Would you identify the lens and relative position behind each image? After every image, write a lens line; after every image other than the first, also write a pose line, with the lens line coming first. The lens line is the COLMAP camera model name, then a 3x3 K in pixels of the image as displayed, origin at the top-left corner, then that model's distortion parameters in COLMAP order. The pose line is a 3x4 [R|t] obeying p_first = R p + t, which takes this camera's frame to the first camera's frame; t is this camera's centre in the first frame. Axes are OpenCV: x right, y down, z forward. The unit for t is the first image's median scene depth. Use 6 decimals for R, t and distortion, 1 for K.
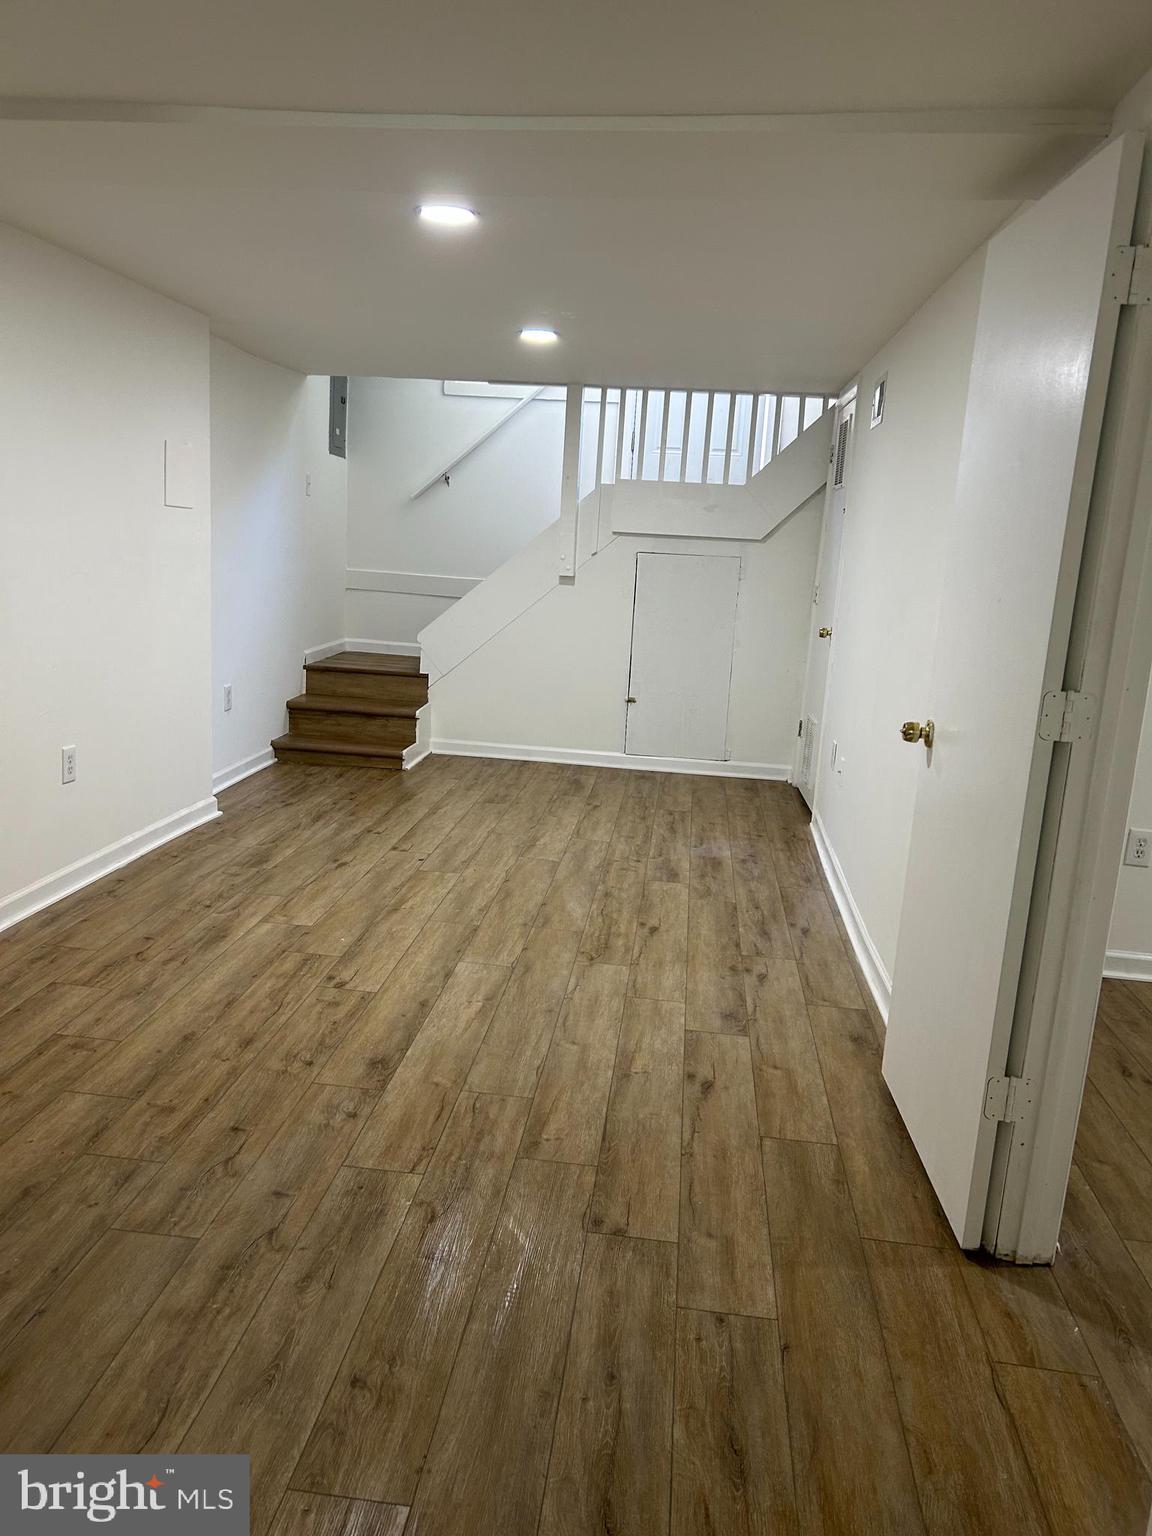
lens RADIAL K [[1163.7, 0, 574.2], [0, 1163.7, 766.9], [0, 0, 1]] dist [0.035483, -0.018348]
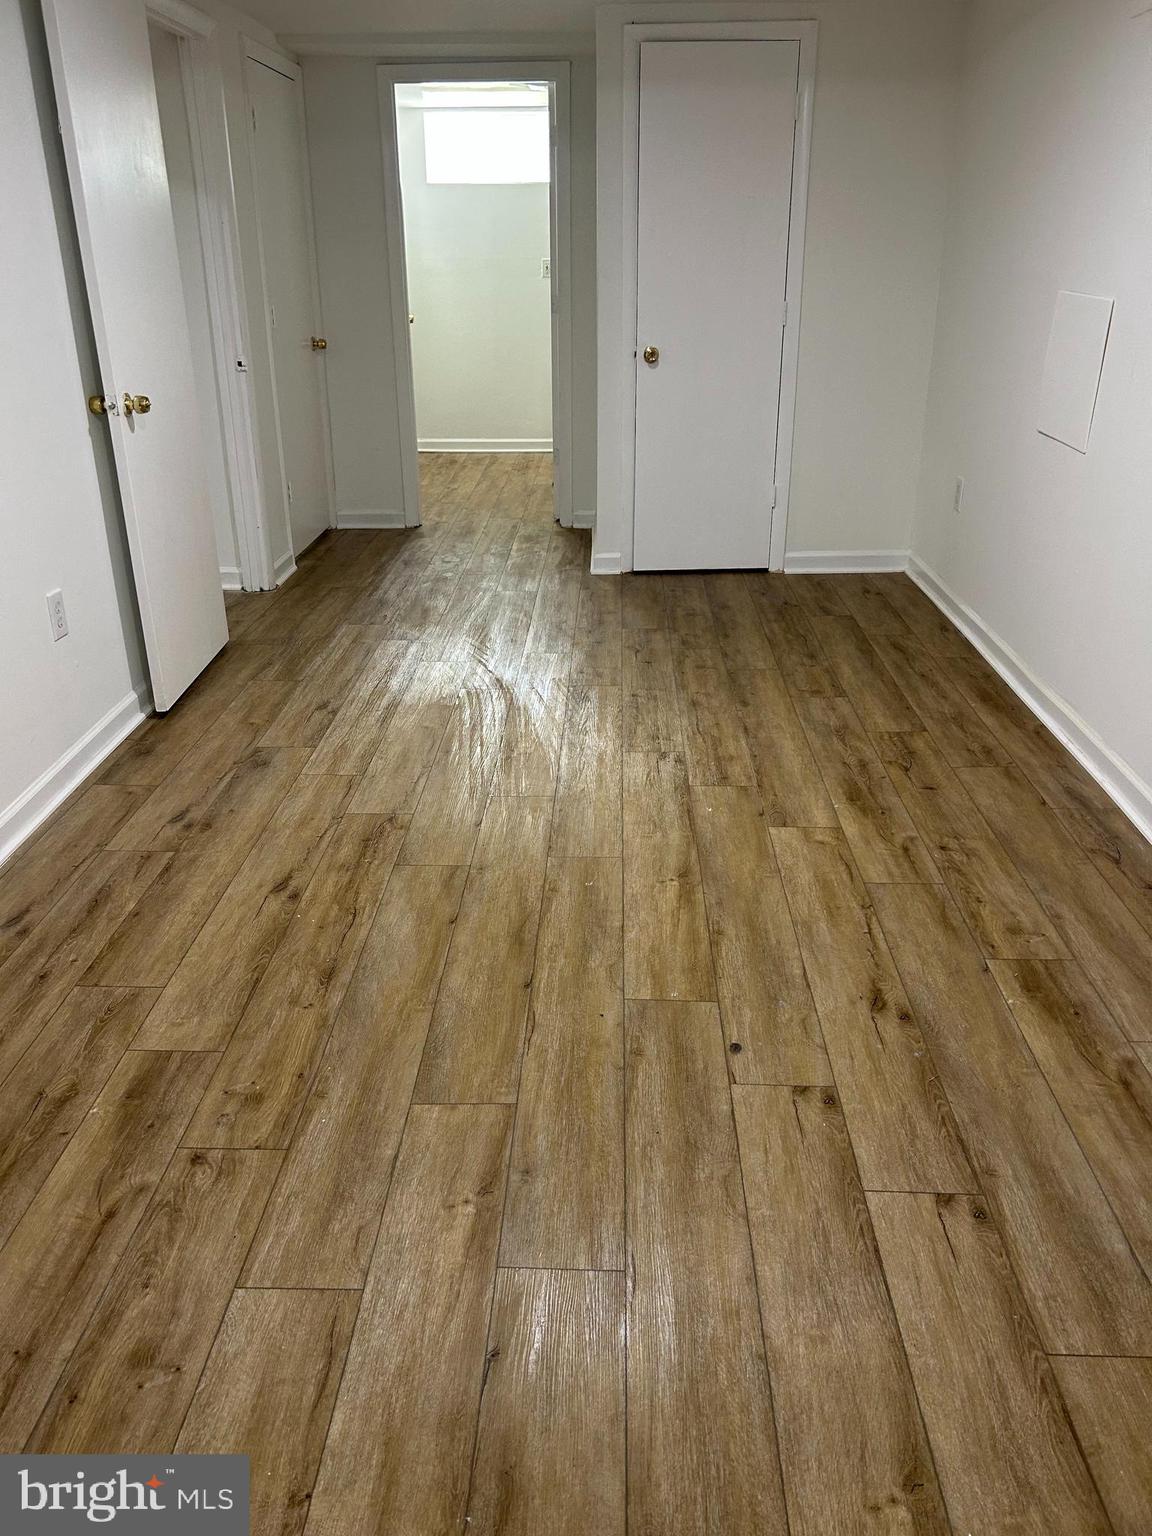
lens RADIAL K [[1163.7, 0, 574.8], [0, 1163.7, 768.6], [0, 0, 1]] dist [0.035483, -0.018348]
pose [[-0.996270, -0.016112, -0.084768, -0.037730], [-0.061629, 0.820466, 0.568363, -0.288578], [0.060392, 0.571468, -0.818399, 1.486138]]
